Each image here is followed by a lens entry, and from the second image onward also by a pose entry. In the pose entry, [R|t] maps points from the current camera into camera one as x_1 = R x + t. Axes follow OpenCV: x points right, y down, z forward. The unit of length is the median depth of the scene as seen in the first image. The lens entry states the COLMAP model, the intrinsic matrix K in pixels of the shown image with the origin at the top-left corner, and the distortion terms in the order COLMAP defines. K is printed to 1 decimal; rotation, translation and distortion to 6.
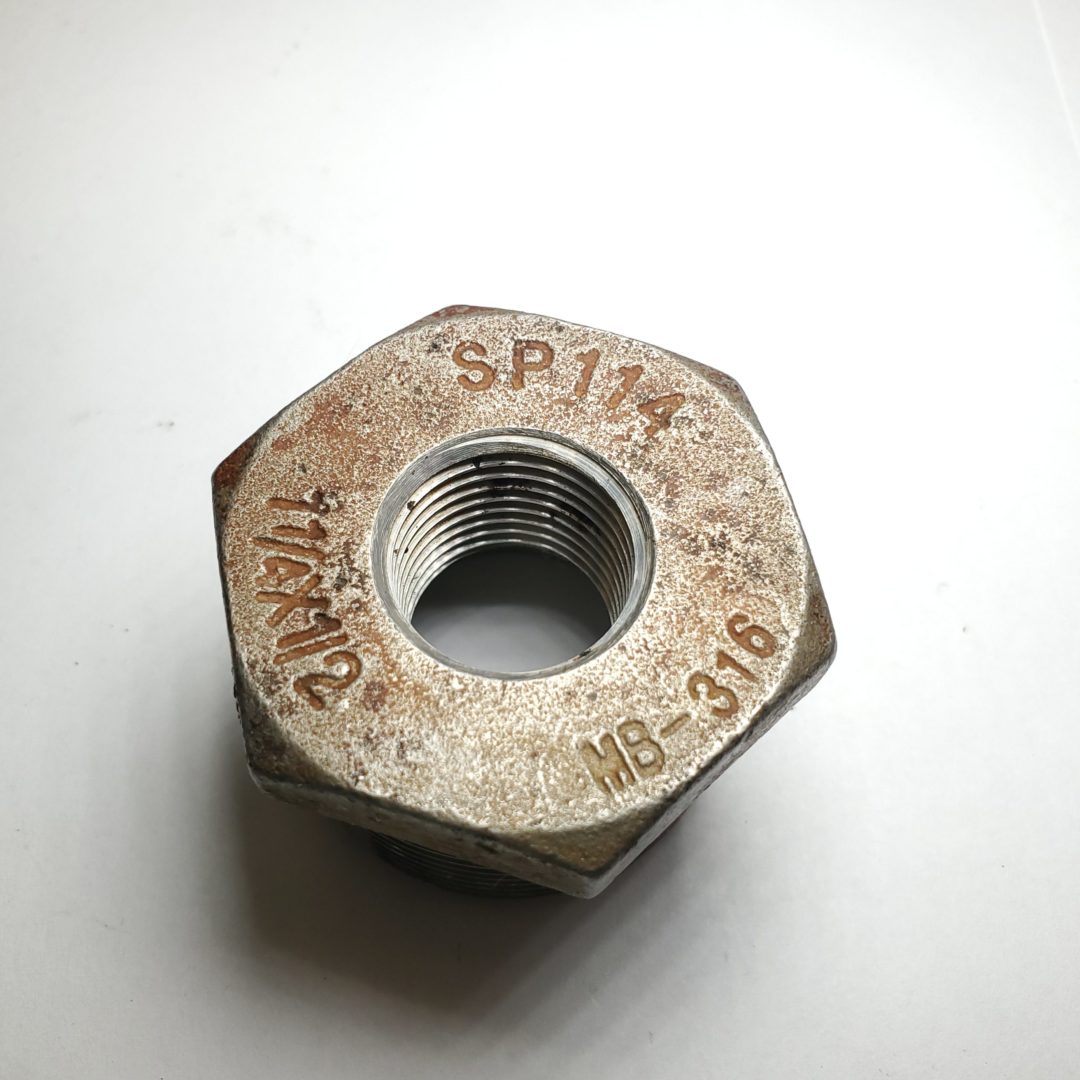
lens RADIAL K [[1135.0, 0, 545.7], [0, 1135.0, 544.2], [0, 0, 1]] dist [0.016803, 0.000000]
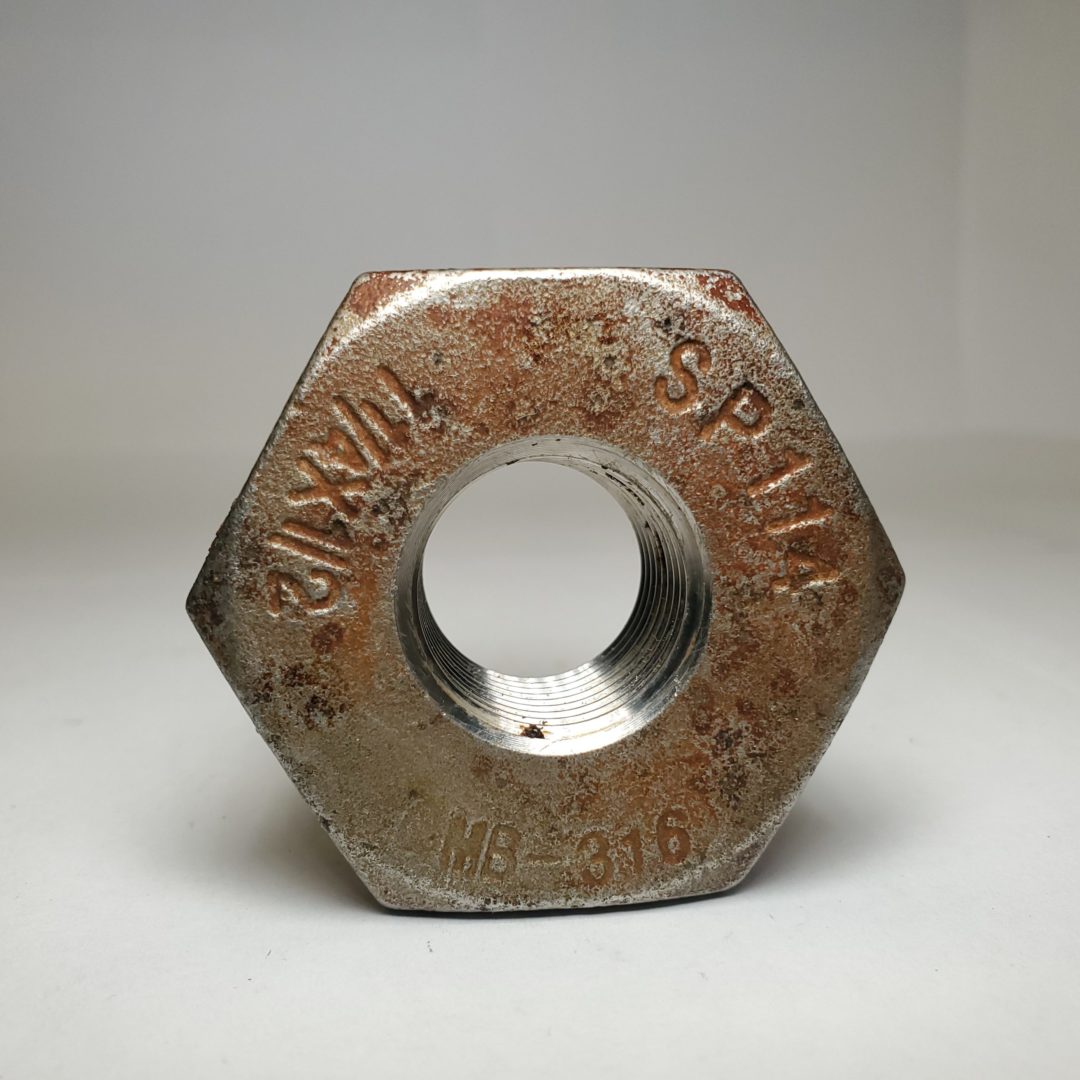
lens RADIAL K [[1135.0, 0, 538.1], [0, 1135.0, 538.8], [0, 0, 1]] dist [0.016803, 0.000000]
pose [[0.741387, 0.663801, 0.098556, -0.156956], [-0.626145, 0.631411, 0.457452, -0.425991], [0.241428, -0.400859, 0.883756, 0.224651]]
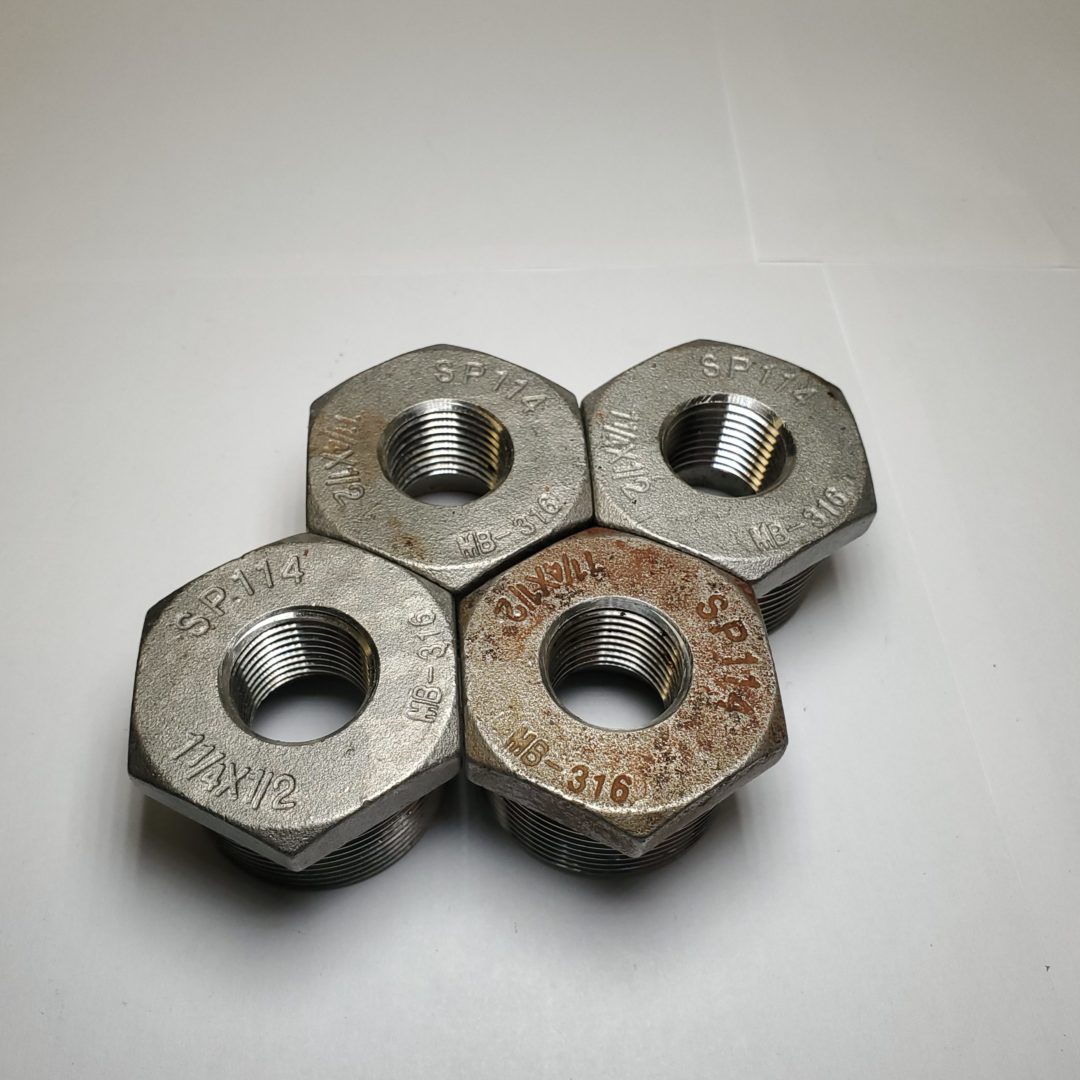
lens RADIAL K [[1135.0, 0, 542.4], [0, 1135.0, 538.0], [0, 0, 1]] dist [0.016803, 0.000000]
pose [[0.368704, 0.735373, -0.568580, 0.824539], [-0.833706, 0.532120, 0.147589, -0.275674], [0.411086, 0.419612, 0.809280, -0.620198]]
